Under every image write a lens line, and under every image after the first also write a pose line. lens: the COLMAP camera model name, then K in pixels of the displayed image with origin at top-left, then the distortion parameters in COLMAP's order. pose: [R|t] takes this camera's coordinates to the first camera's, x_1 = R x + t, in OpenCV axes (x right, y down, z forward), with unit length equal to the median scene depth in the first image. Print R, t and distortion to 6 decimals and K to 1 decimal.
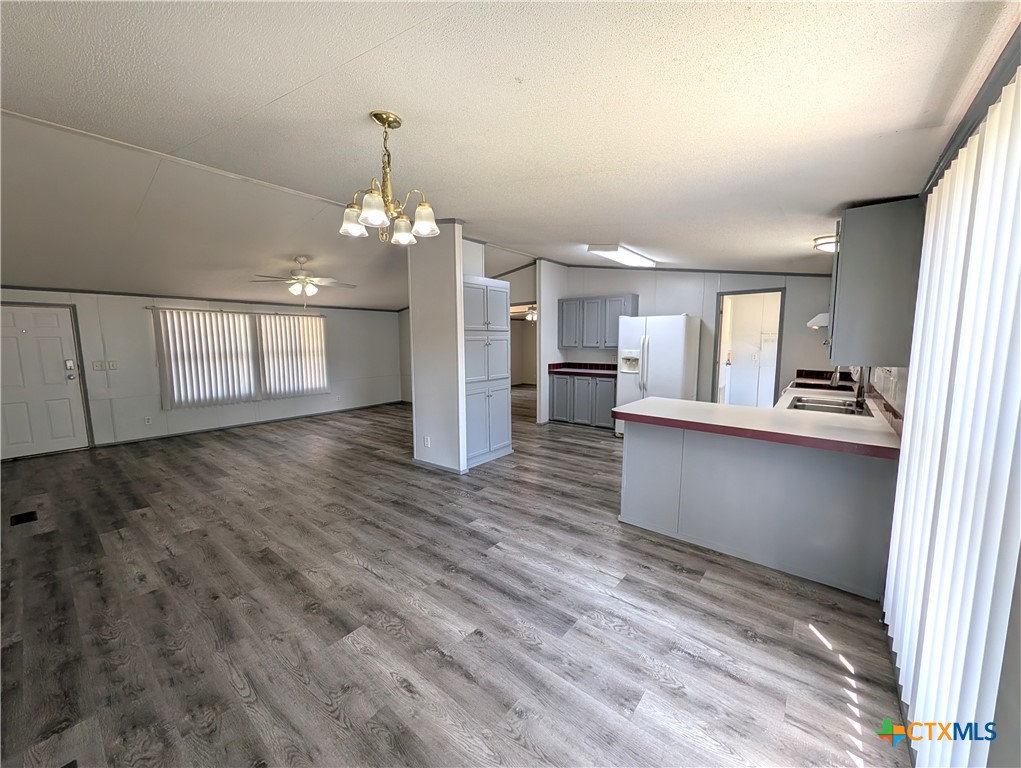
lens RADIAL K [[392.8, 0, 513.7], [0, 392.8, 385.4], [0, 0, 1]] dist [0.003504, -0.000525]
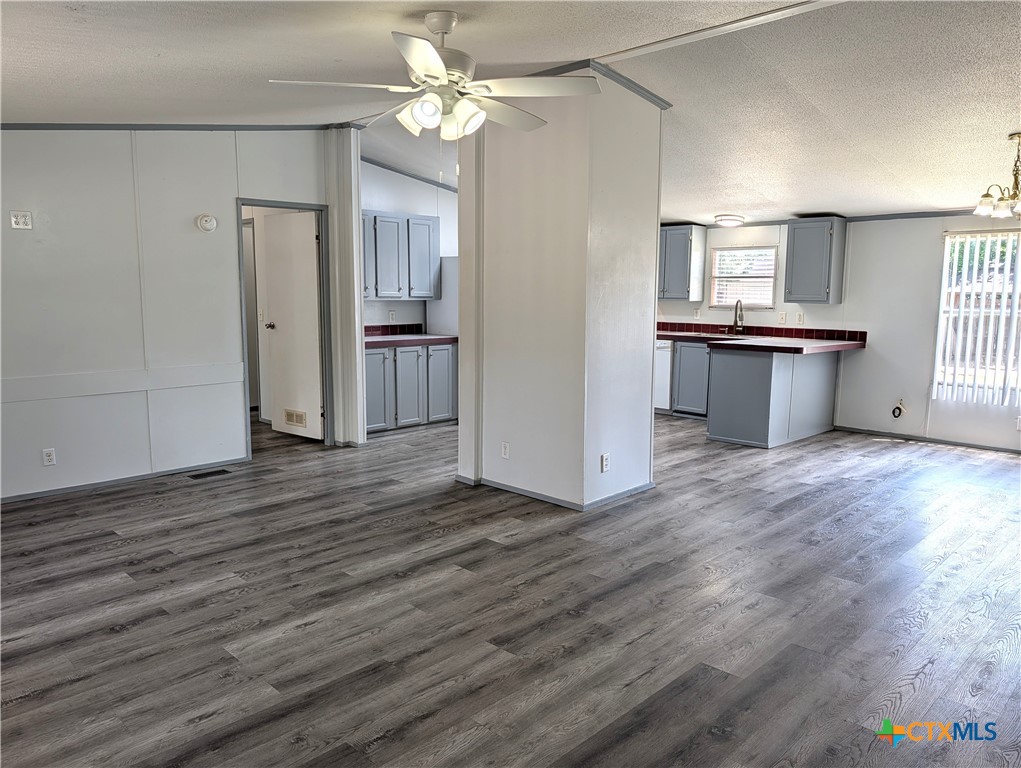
lens RADIAL K [[715.3, 0, 508.6], [0, 715.3, 385.0], [0, 0, 1]] dist [0.007225, -0.002008]
pose [[0.116254, -0.126367, 0.985148, -1.304109], [0.101176, 0.988220, 0.114821, -0.108823], [-0.988053, 0.086325, 0.127670, 1.034824]]
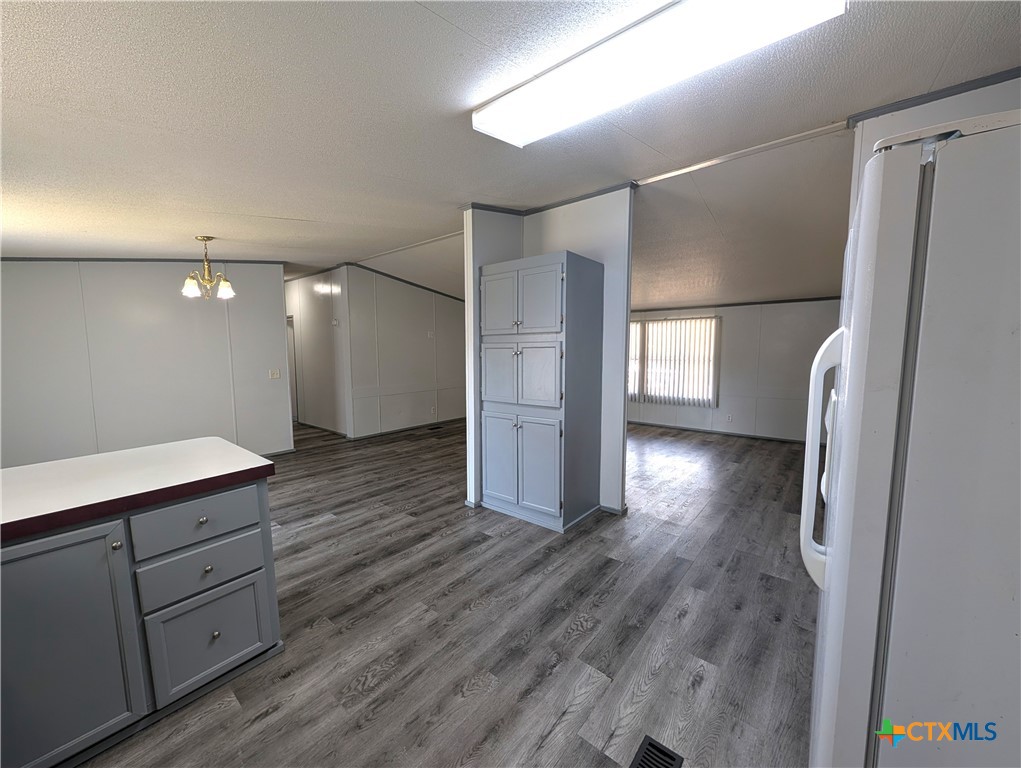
lens RADIAL K [[392.8, 0, 511.7], [0, 392.8, 390.1], [0, 0, 1]] dist [0.003504, -0.000525]
pose [[-0.019479, 0.111191, -0.993608, 0.664653], [-0.106068, 0.987959, 0.112638, -0.123446], [0.994168, 0.107584, -0.007451, 1.038161]]
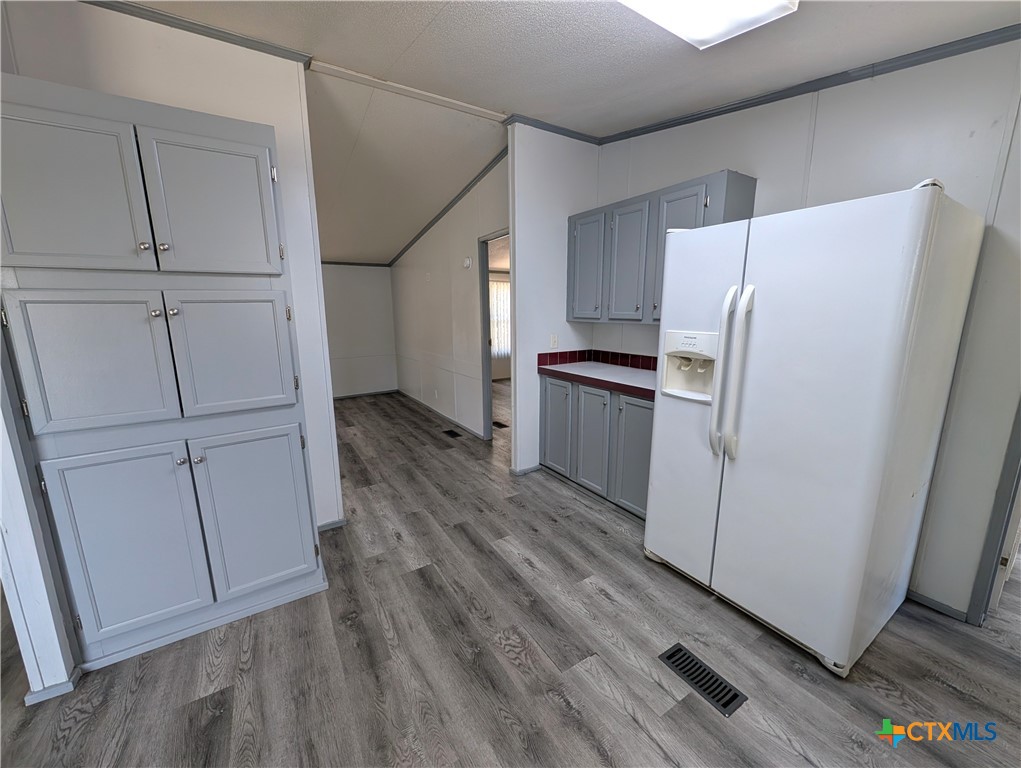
lens RADIAL K [[392.8, 0, 510.4], [0, 392.8, 385.8], [0, 0, 1]] dist [0.003504, -0.000525]
pose [[0.941623, 0.062934, -0.330736, 0.337320], [-0.035407, 0.995437, 0.088611, -0.087491], [0.334803, -0.071728, 0.939554, 0.807792]]
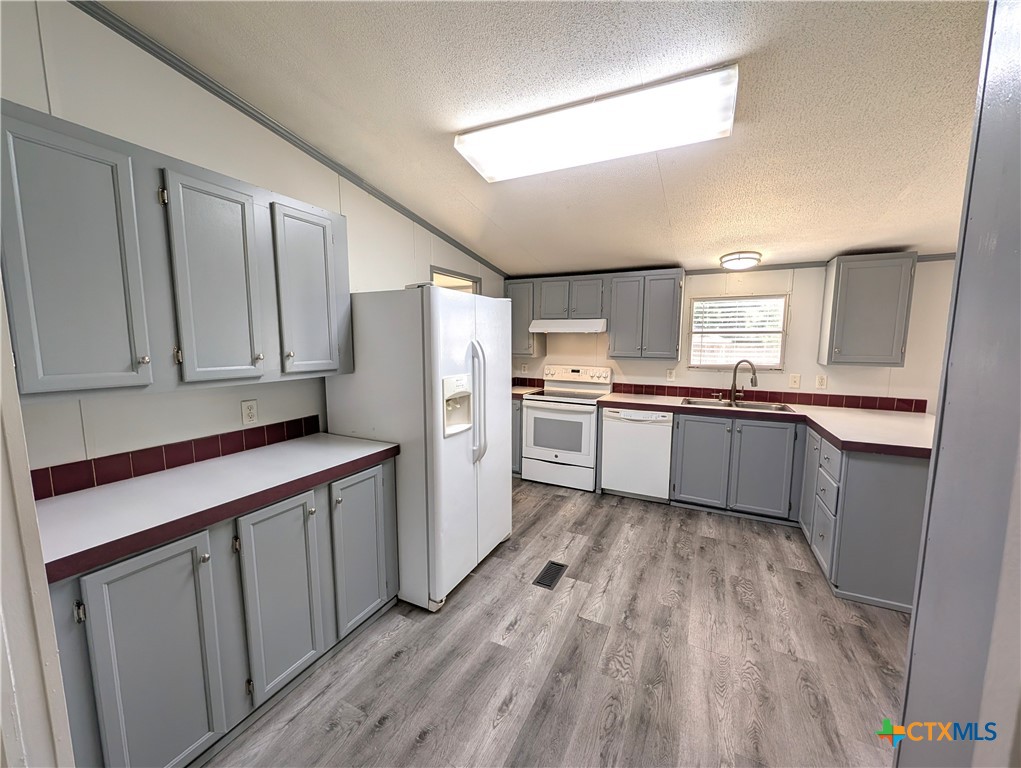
lens RADIAL K [[392.8, 0, 510.8], [0, 392.8, 381.2], [0, 0, 1]] dist [0.003504, -0.000525]
pose [[-0.196992, -0.097268, 0.975568, -0.124232], [0.107514, 0.986922, 0.120110, -0.160437], [-0.974492, 0.128547, -0.183958, 1.298758]]
